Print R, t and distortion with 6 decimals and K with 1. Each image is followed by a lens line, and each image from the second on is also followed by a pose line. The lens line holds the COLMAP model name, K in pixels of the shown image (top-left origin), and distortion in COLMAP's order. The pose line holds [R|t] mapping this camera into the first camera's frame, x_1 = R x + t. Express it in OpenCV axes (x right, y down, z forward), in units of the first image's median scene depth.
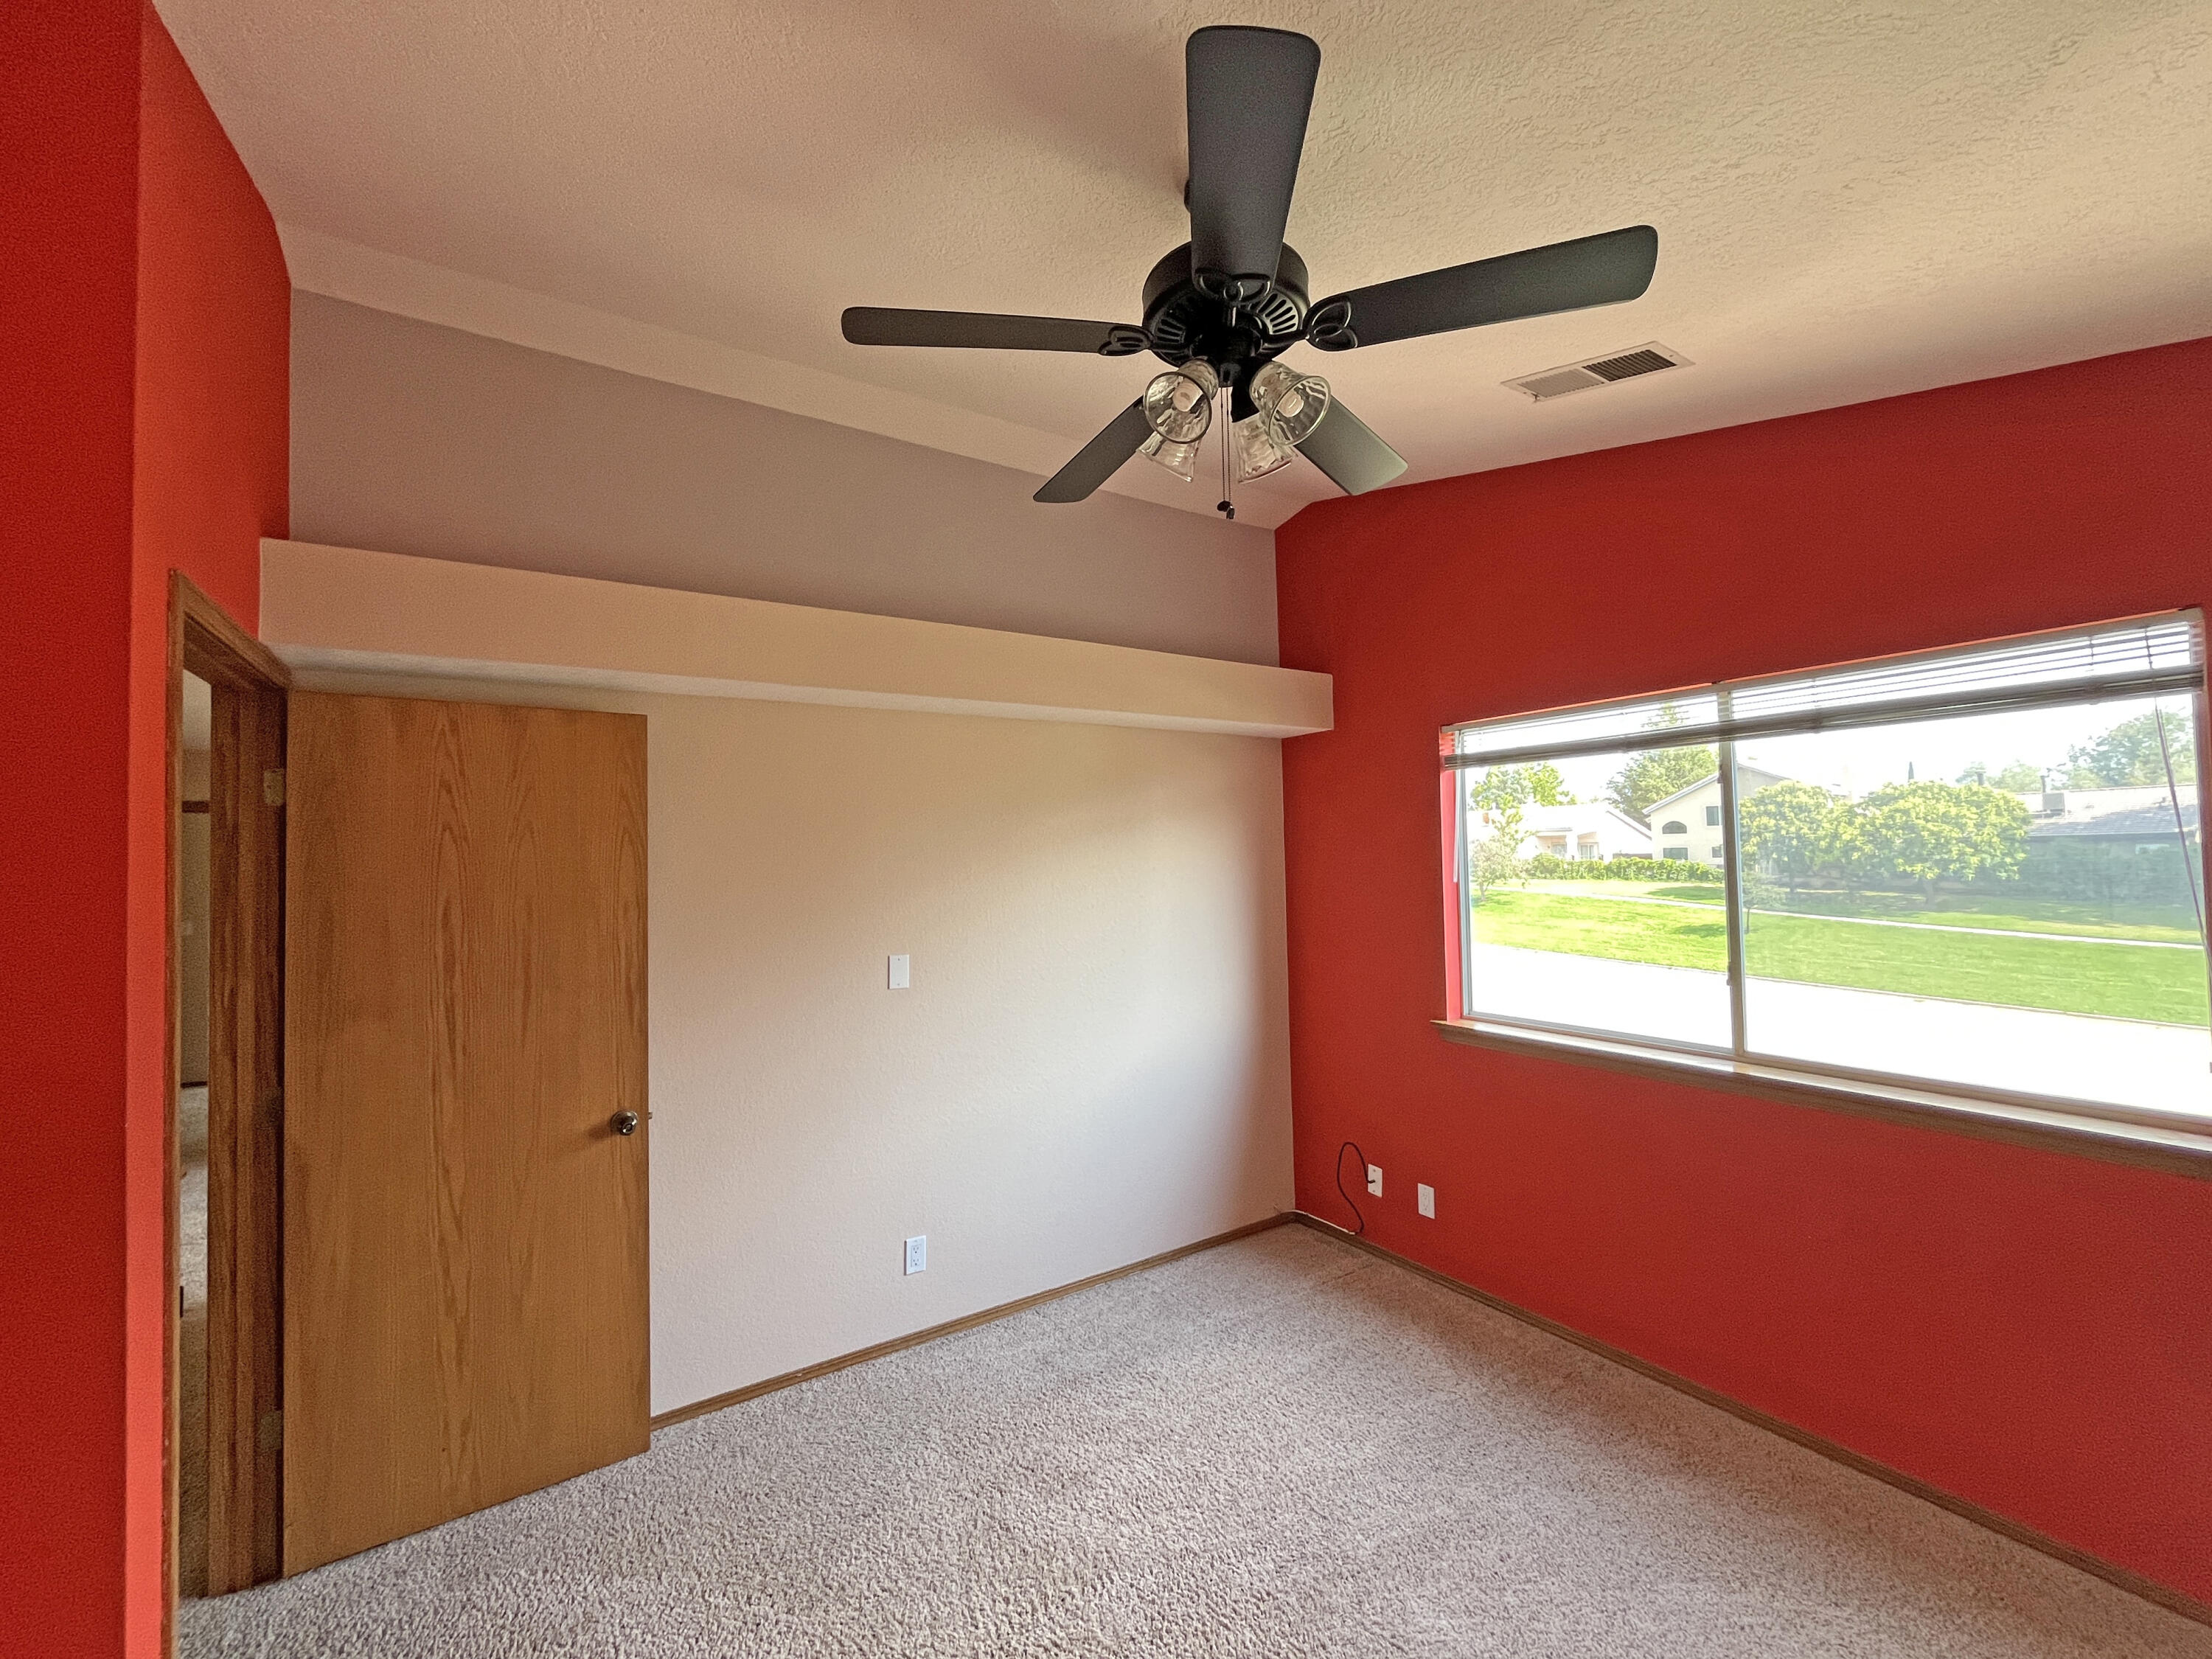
lens RADIAL K [[896.6, 0, 1106.0], [0, 896.6, 829.5], [0, 0, 1]] dist [-0.001174, 0.000264]
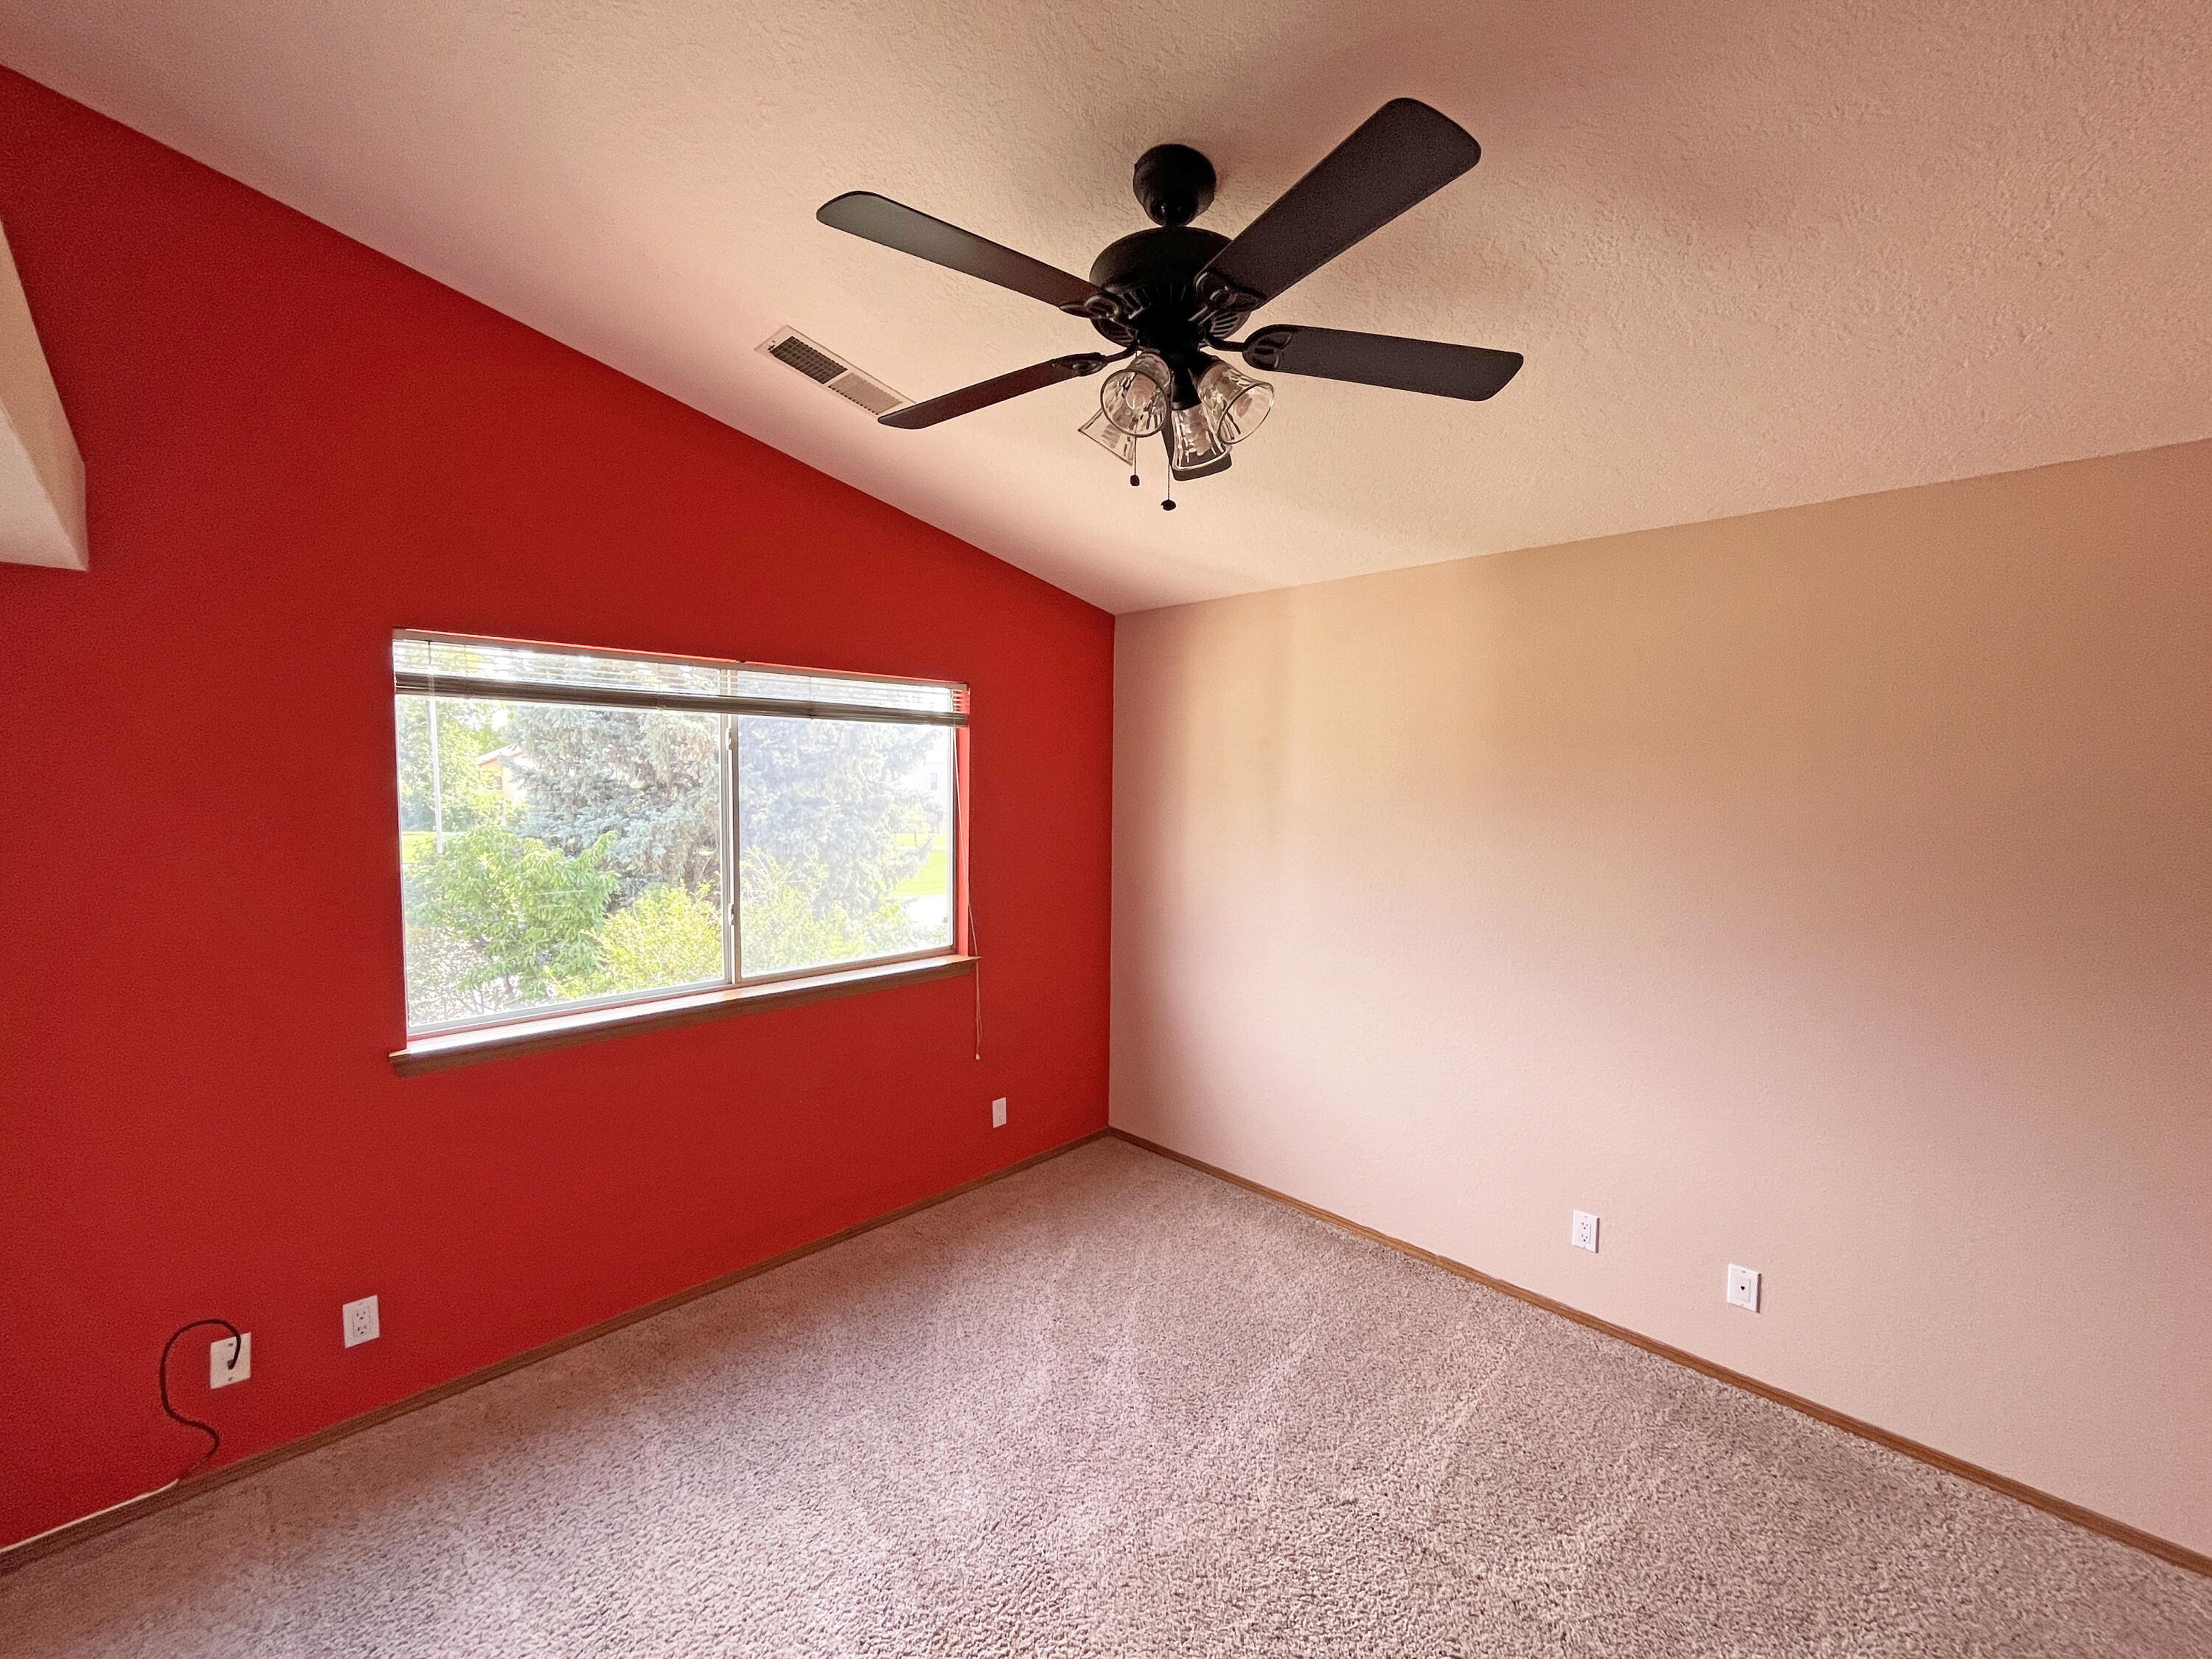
lens RADIAL K [[896.6, 0, 1106.0], [0, 896.6, 829.5], [0, 0, 1]] dist [-0.001174, 0.000264]
pose [[-0.202409, -0.041334, 0.978428, -0.438113], [-0.041459, 0.998575, 0.033608, -0.007543], [-0.978423, -0.033762, -0.203834, 0.633857]]
